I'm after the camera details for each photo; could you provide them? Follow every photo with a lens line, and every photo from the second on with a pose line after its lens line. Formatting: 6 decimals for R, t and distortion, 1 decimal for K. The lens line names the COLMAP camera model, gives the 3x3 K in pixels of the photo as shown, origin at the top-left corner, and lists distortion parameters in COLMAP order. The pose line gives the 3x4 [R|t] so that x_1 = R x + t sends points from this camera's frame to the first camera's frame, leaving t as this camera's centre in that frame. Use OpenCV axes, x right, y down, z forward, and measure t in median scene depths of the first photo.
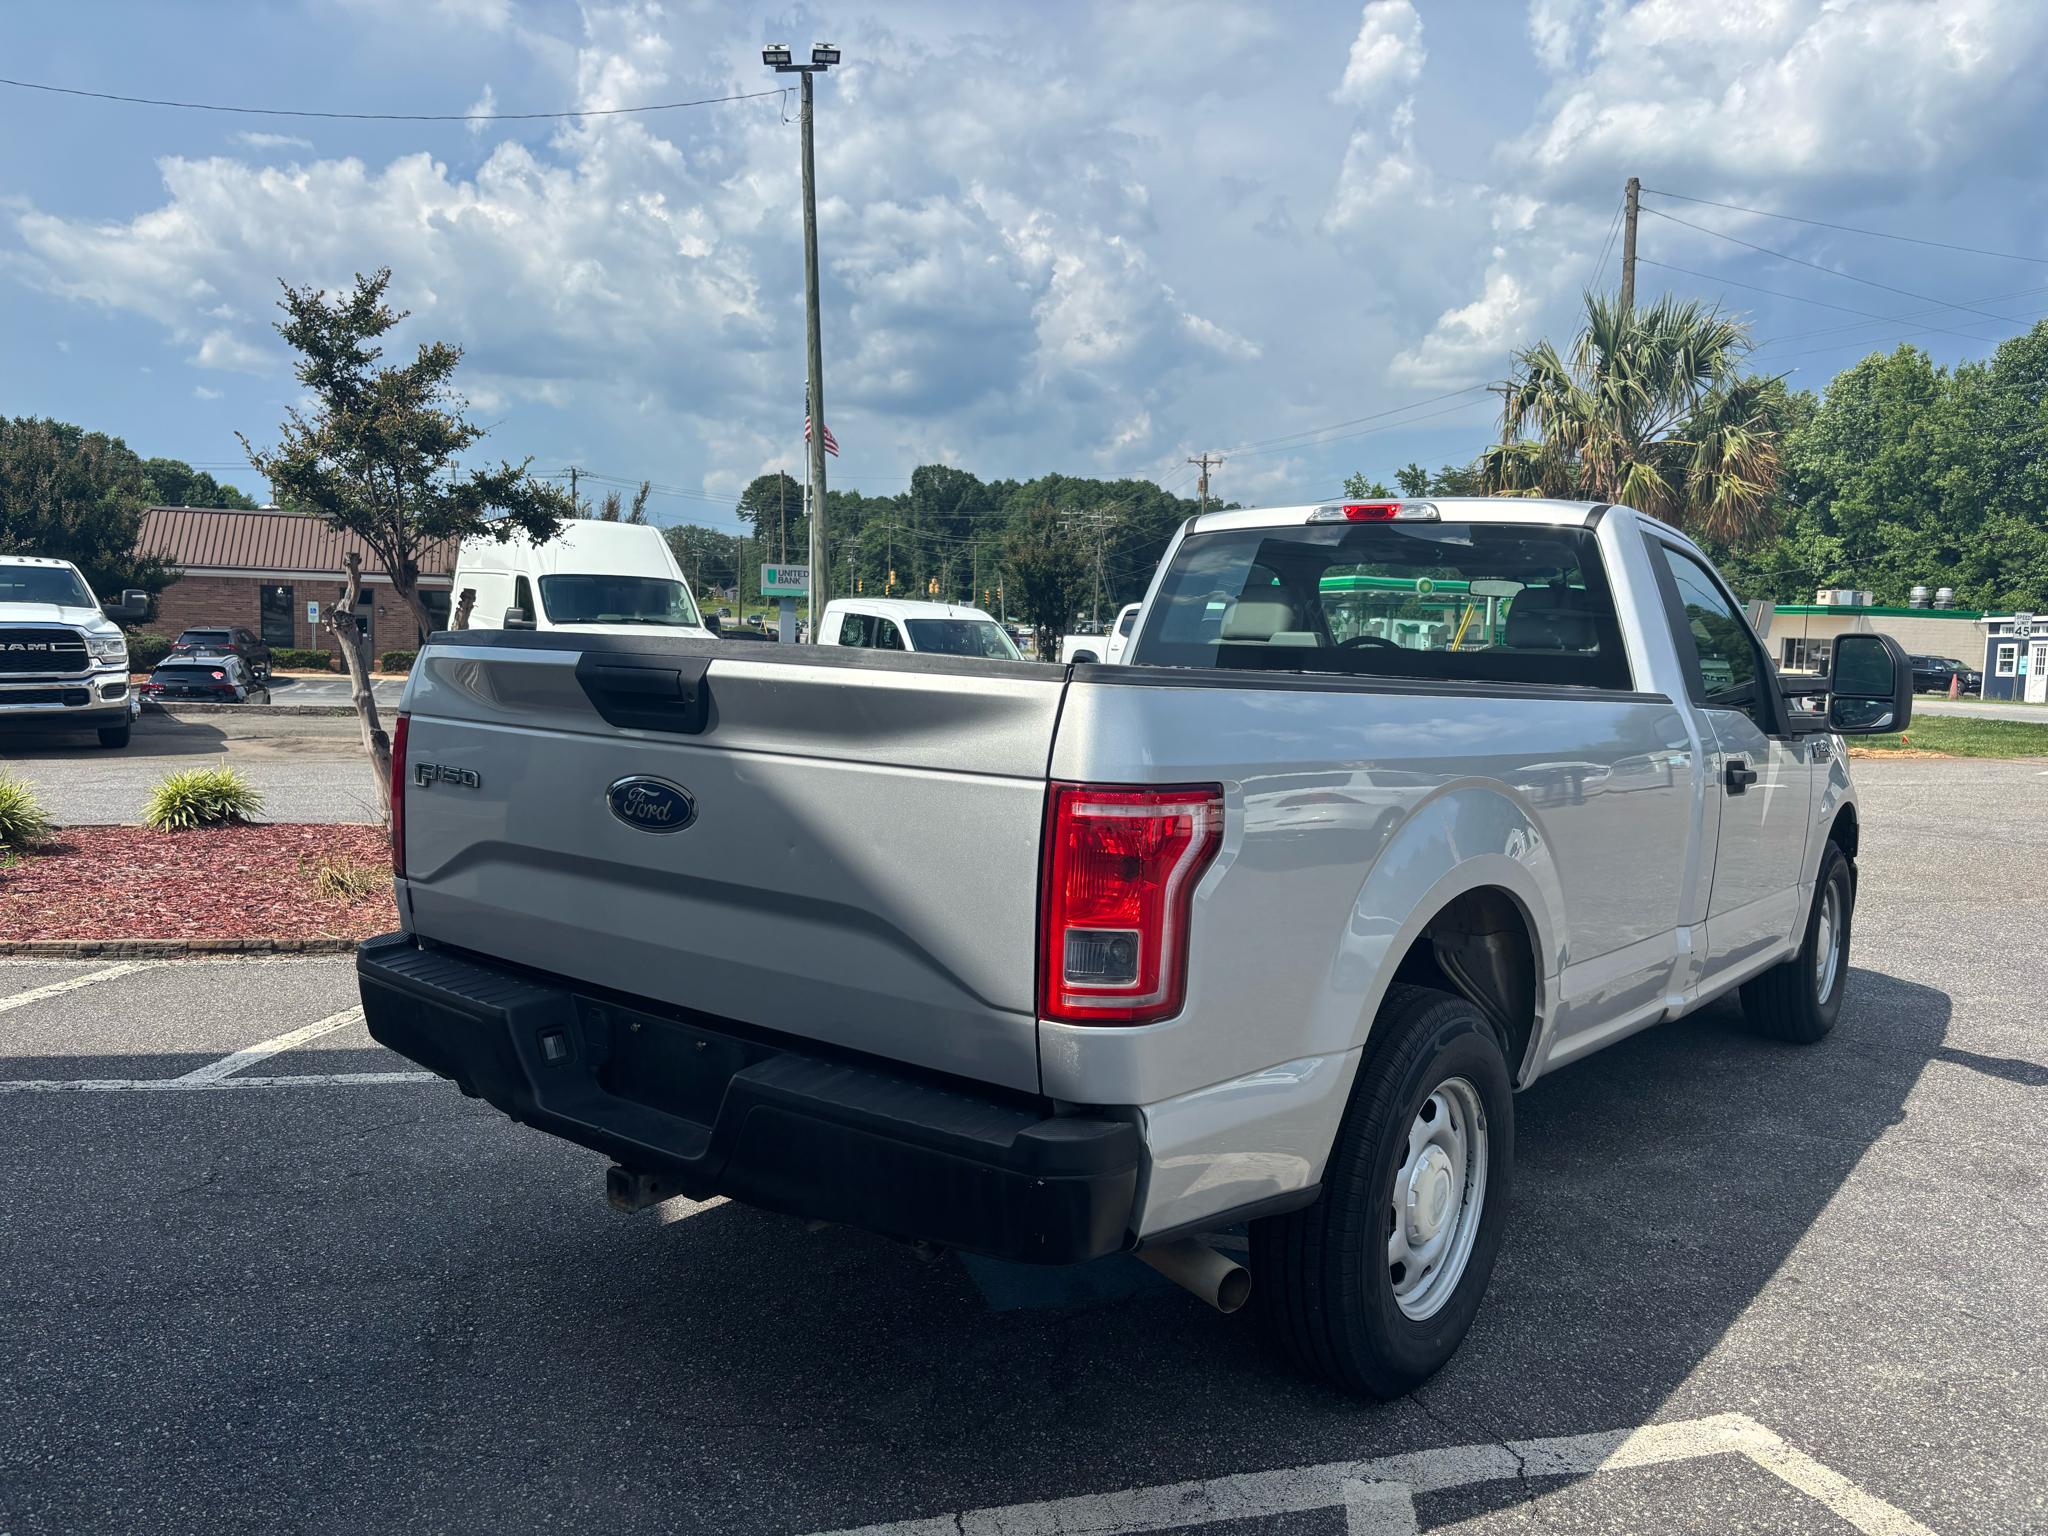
lens RADIAL K [[1553.4, 0, 1040.6], [0, 1553.4, 756.5], [0, 0, 1]] dist [0.037618, -0.042379]
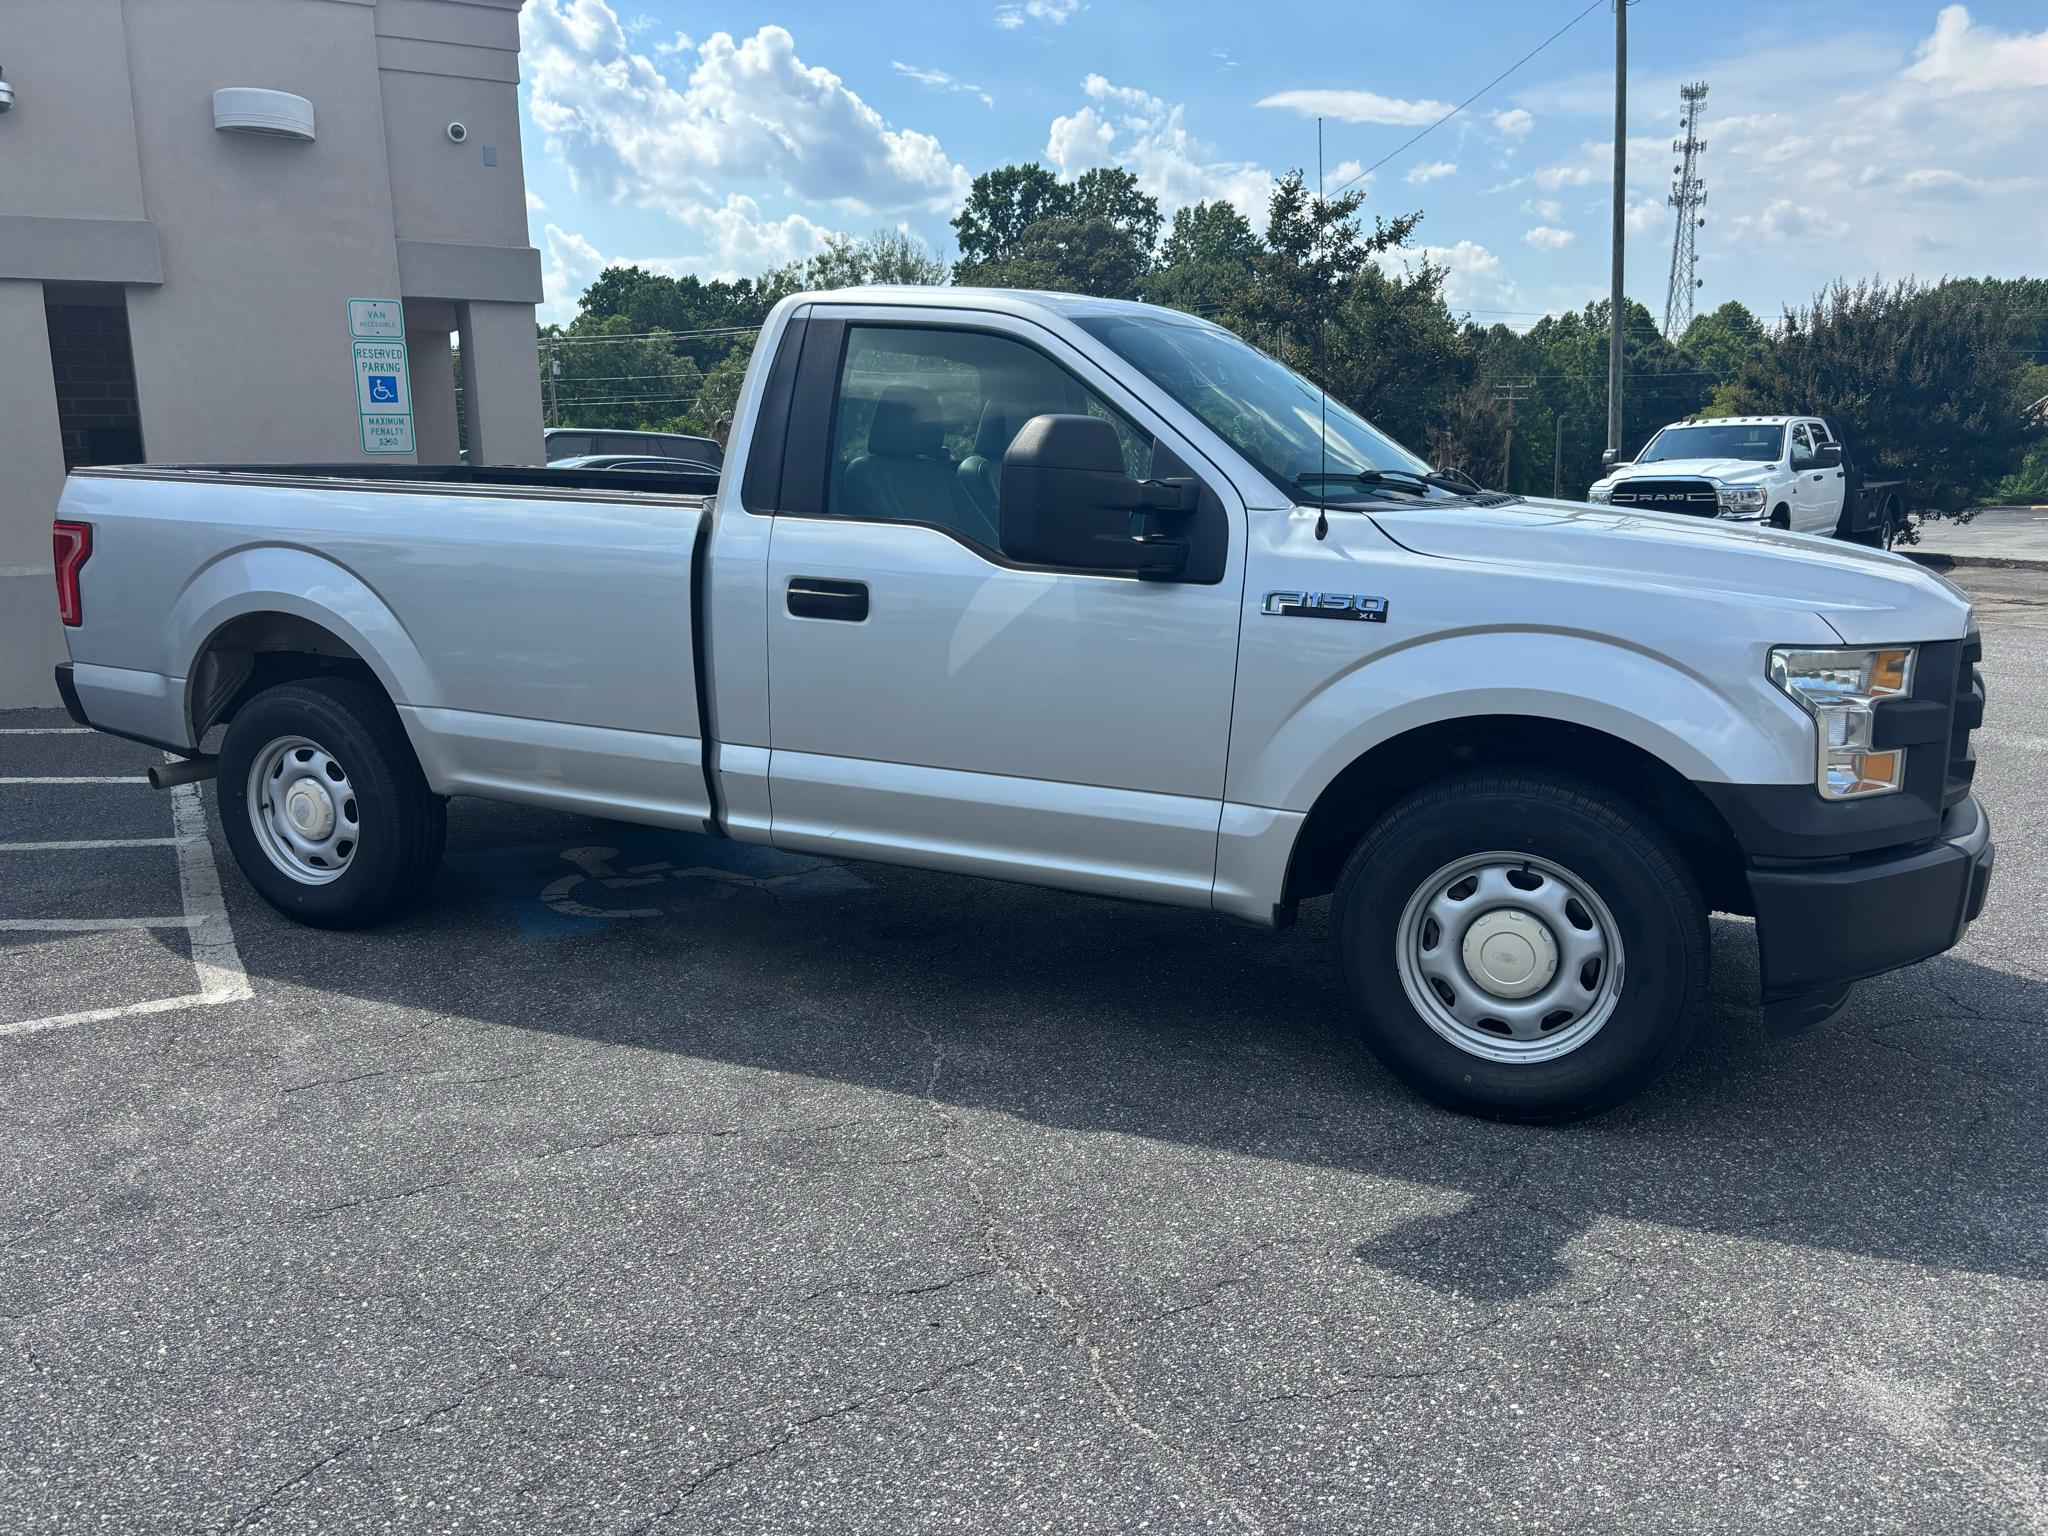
lens RADIAL K [[1553.4, 0, 1027.4], [0, 1553.4, 767.6], [0, 0, 1]] dist [0.037618, -0.042379]
pose [[0.225598, 0.157306, -0.961437, 1.271702], [-0.067895, 0.987017, 0.145560, -0.026401], [0.971852, 0.032439, 0.233349, 0.883218]]
